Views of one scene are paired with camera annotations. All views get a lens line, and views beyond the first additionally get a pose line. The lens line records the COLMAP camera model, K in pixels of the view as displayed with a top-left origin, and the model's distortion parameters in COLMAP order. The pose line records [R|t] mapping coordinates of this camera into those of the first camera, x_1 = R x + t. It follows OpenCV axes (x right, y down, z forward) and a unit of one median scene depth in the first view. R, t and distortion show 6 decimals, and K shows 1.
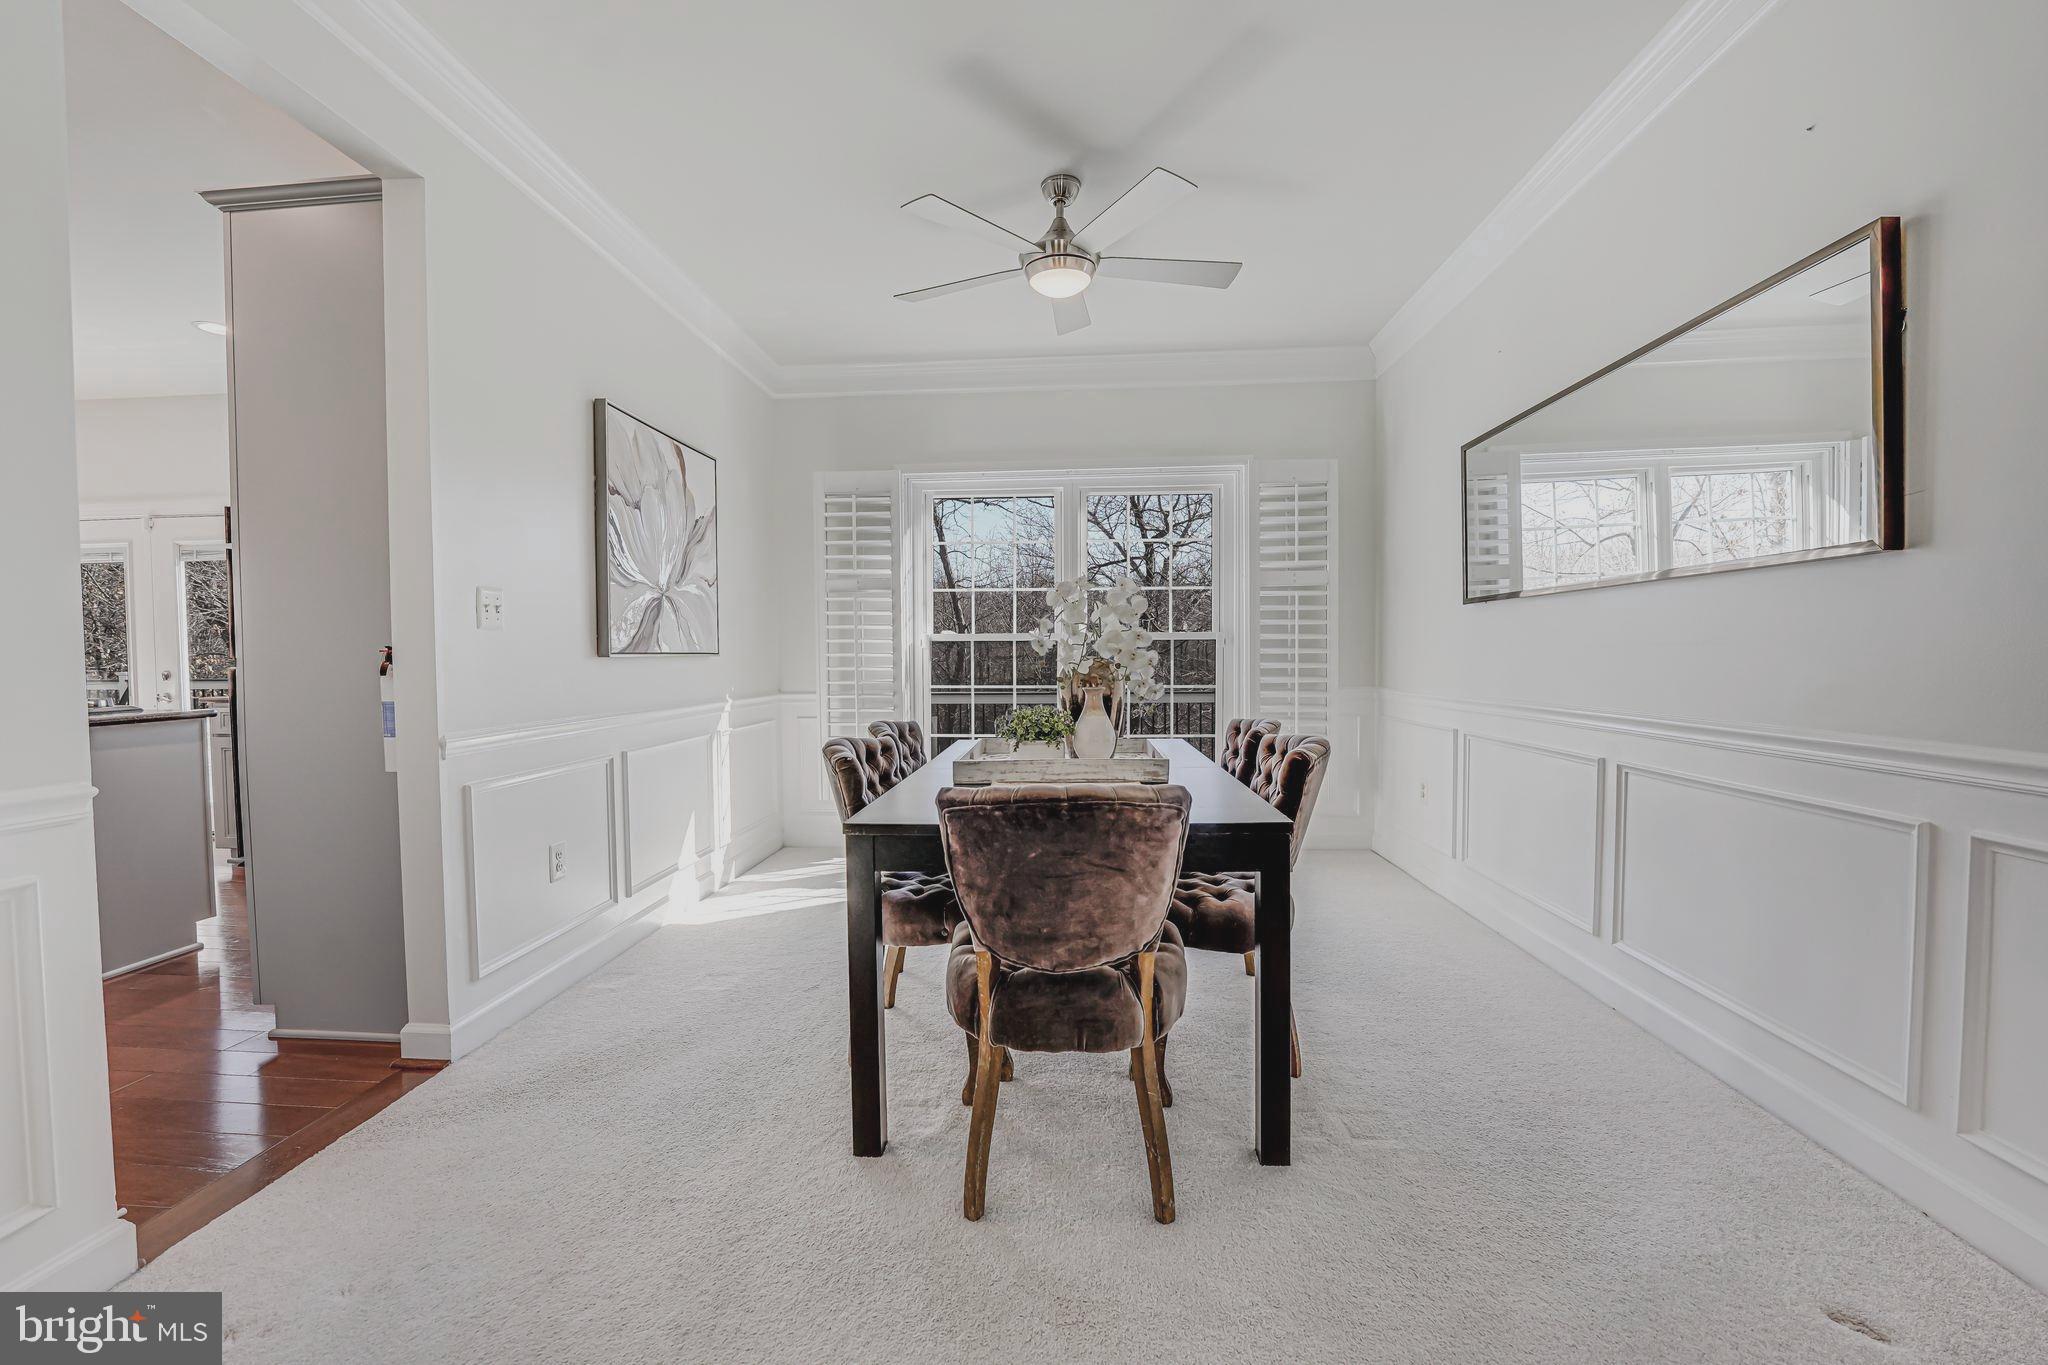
lens RADIAL K [[834.2, 0, 1024.0], [0, 834.2, 682.5], [0, 0, 1]] dist [-0.024492, 0.000534]
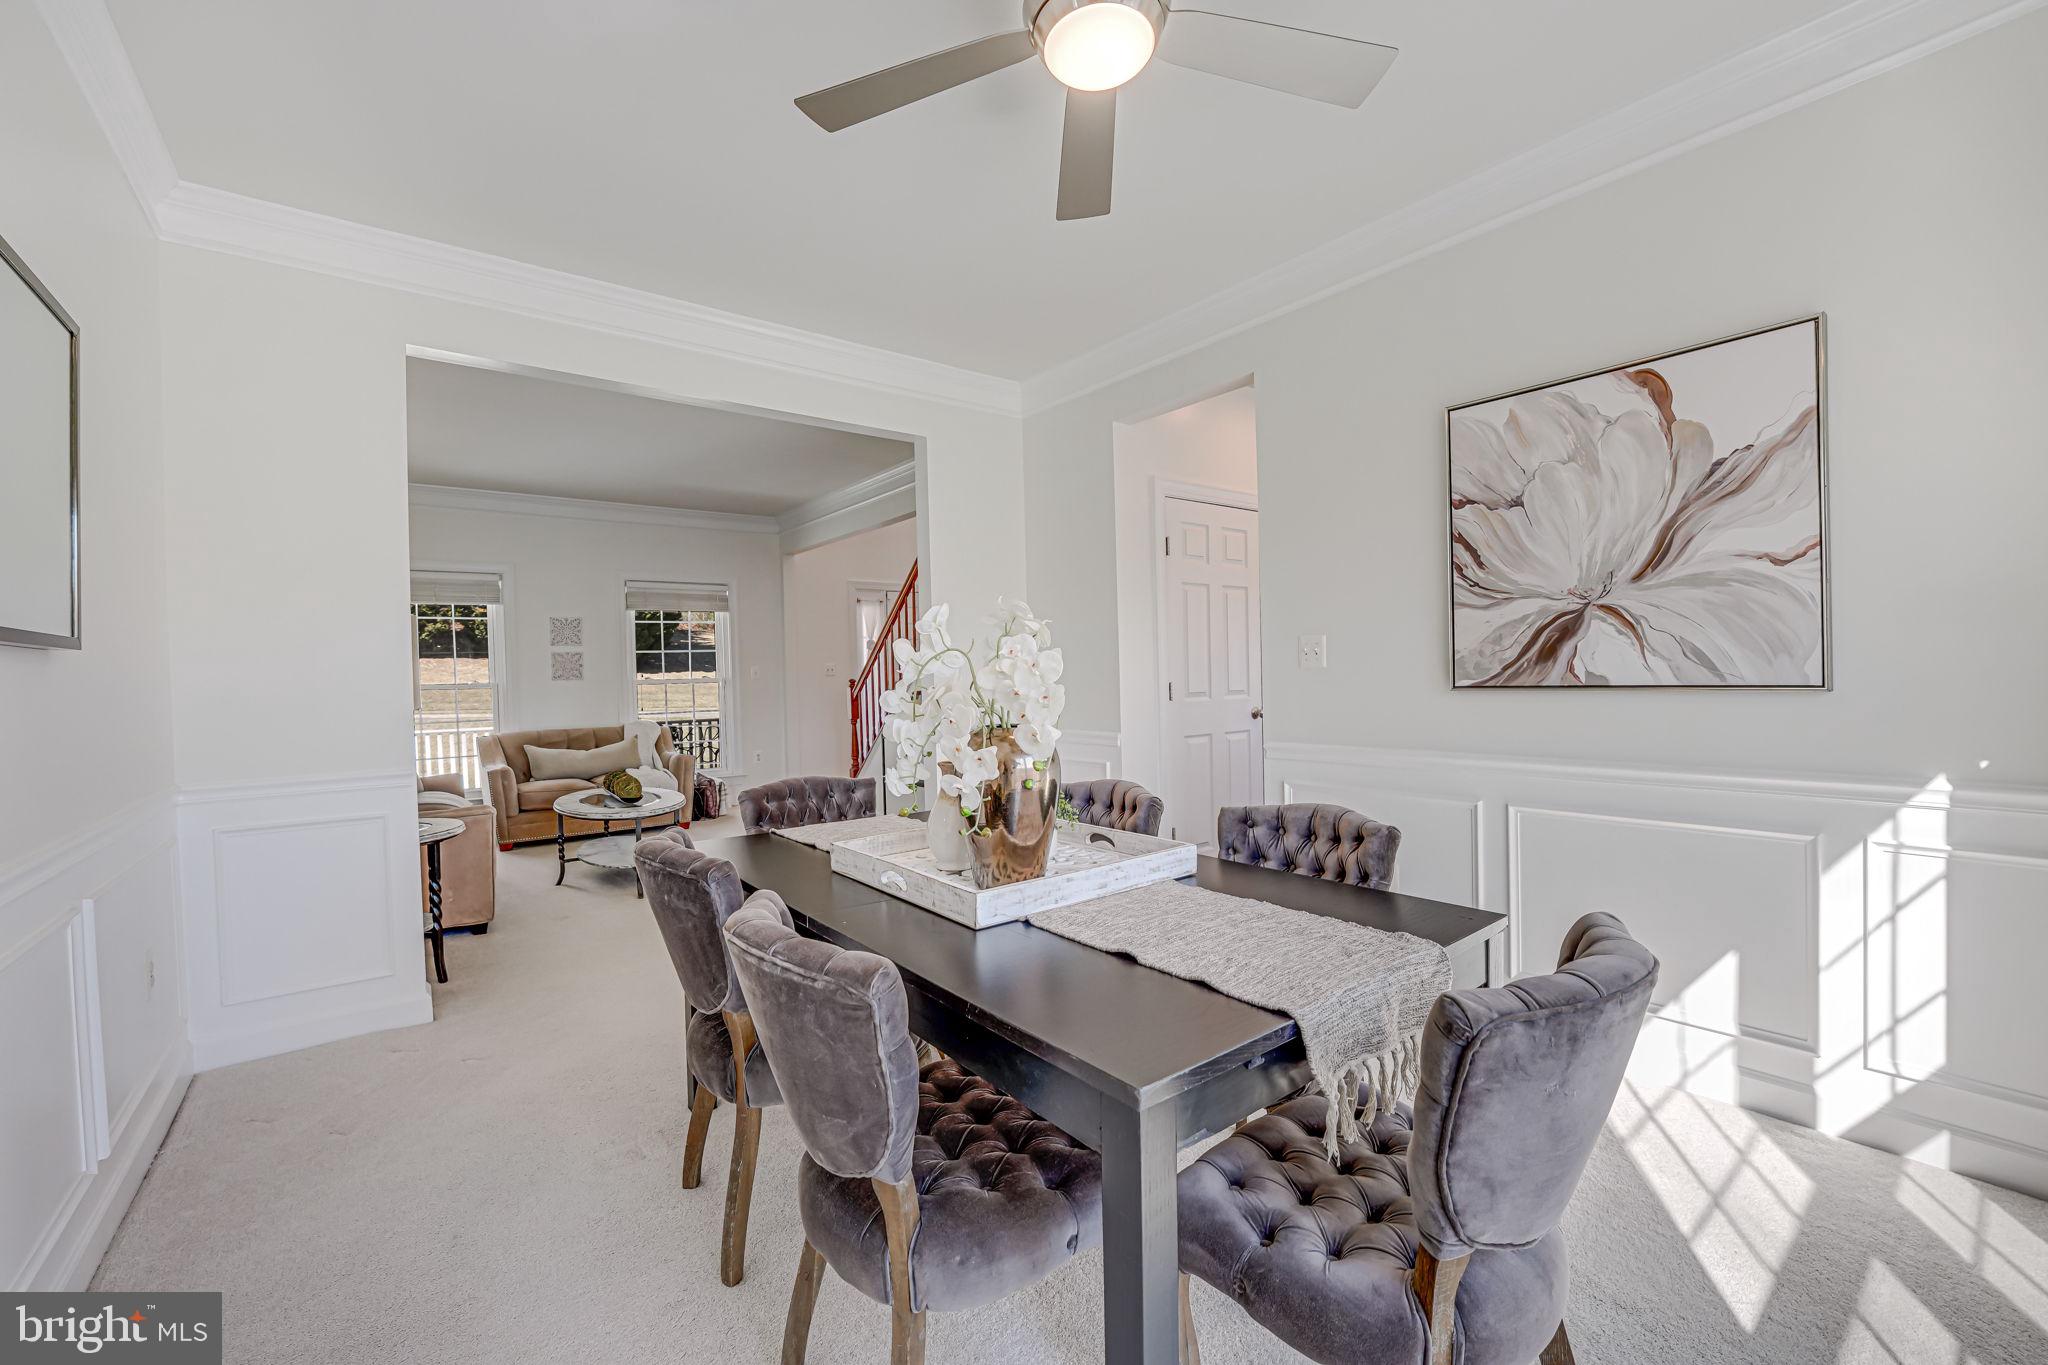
lens RADIAL K [[834.2, 0, 1024.0], [0, 834.2, 682.5], [0, 0, 1]] dist [-0.024492, 0.000534]
pose [[-0.735504, 0.034004, -0.676667, 0.396696], [0.006339, 0.999041, 0.043313, -0.071191], [0.677491, 0.027567, -0.735014, 1.168262]]
